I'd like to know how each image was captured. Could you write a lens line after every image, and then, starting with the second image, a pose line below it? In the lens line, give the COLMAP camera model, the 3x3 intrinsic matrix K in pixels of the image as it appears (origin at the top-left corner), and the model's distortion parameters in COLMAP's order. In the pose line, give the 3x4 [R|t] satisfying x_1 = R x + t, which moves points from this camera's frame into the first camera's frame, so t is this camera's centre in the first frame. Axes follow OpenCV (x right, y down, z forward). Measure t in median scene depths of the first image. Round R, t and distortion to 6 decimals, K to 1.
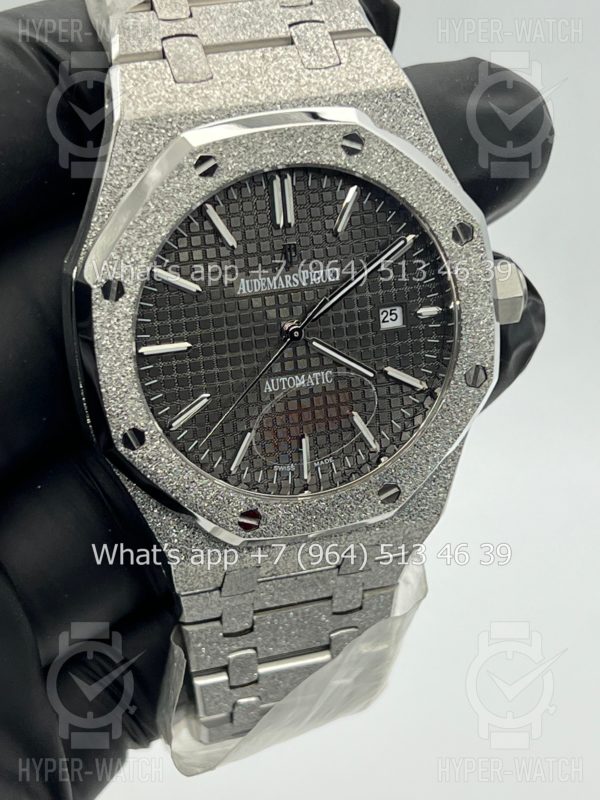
lens RADIAL K [[1863.7, 0, 300.0], [0, 1863.7, 400.0], [0, 0, 1]] dist [0.228378, -0.675581]
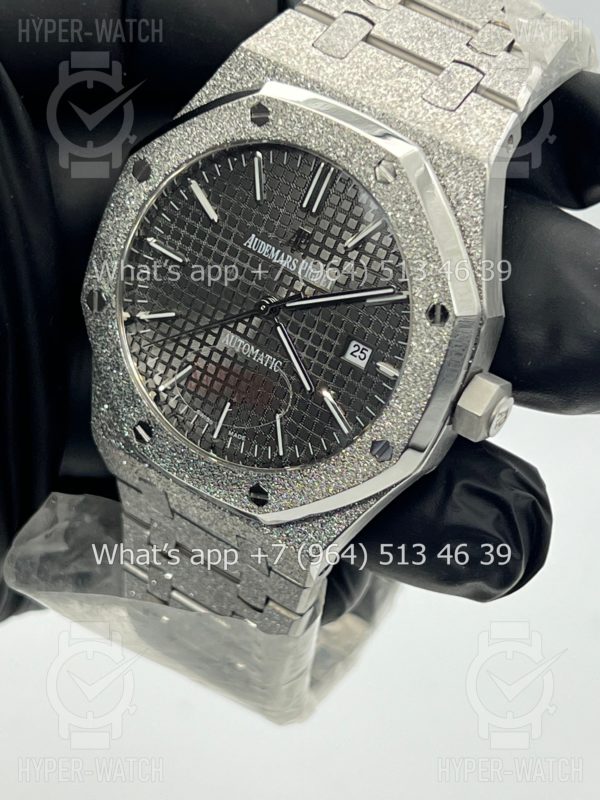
lens RADIAL K [[1863.7, 0, 300.0], [0, 1863.7, 400.0], [0, 0, 1]] dist [0.228378, -0.675581]
pose [[0.630310, 0.539308, -0.558442, 0.607539], [-0.568790, 0.810373, 0.140618, -0.149112], [0.528382, 0.229003, 0.817539, 0.182629]]
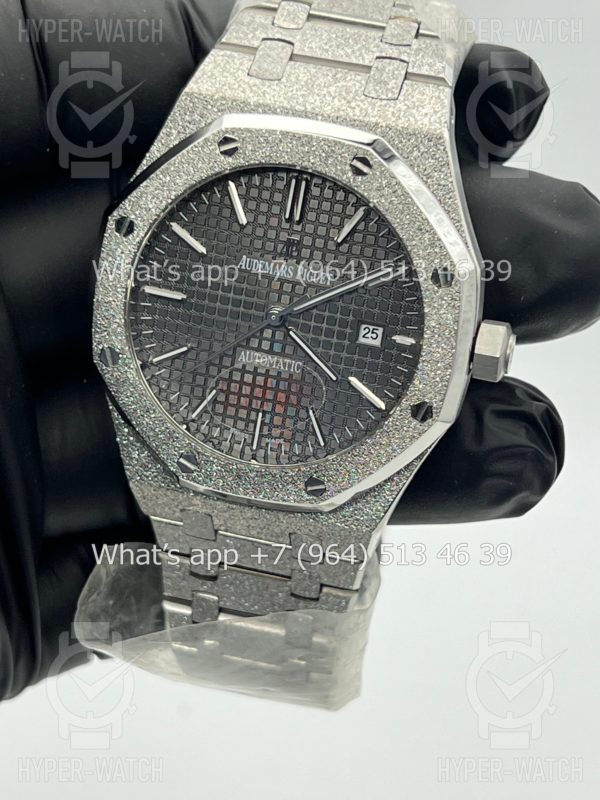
lens RADIAL K [[1863.7, 0, 300.0], [0, 1863.7, 400.0], [0, 0, 1]] dist [0.228378, -0.675581]
pose [[0.848375, 0.315994, -0.424745, 0.495892], [-0.339103, 0.940483, 0.022369, -0.019398], [0.406534, 0.125055, 0.905037, 0.007097]]
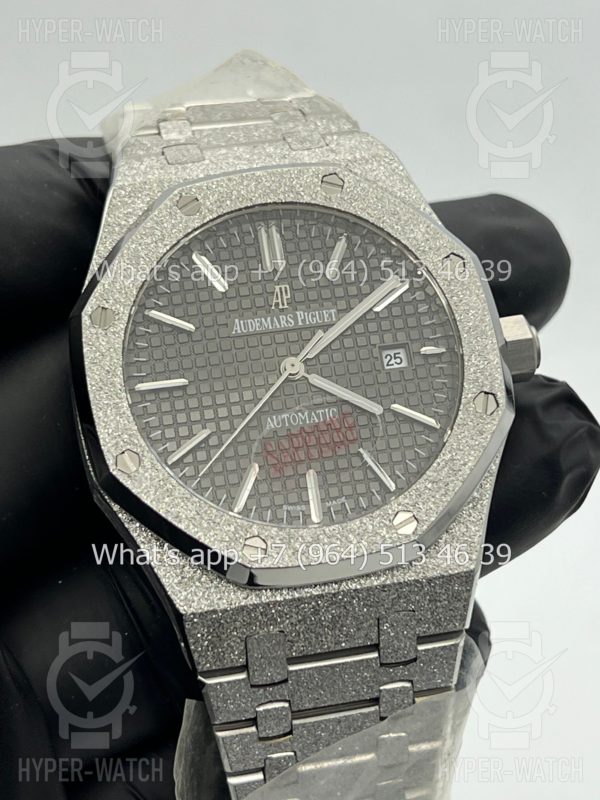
lens RADIAL K [[1863.7, 0, 300.0], [0, 1863.7, 400.0], [0, 0, 1]] dist [0.228378, -0.675581]
pose [[0.980830, -0.124373, -0.150010, 0.148239], [0.039411, 0.880525, -0.472358, 0.449679], [0.190836, 0.457391, 0.868548, 0.141715]]
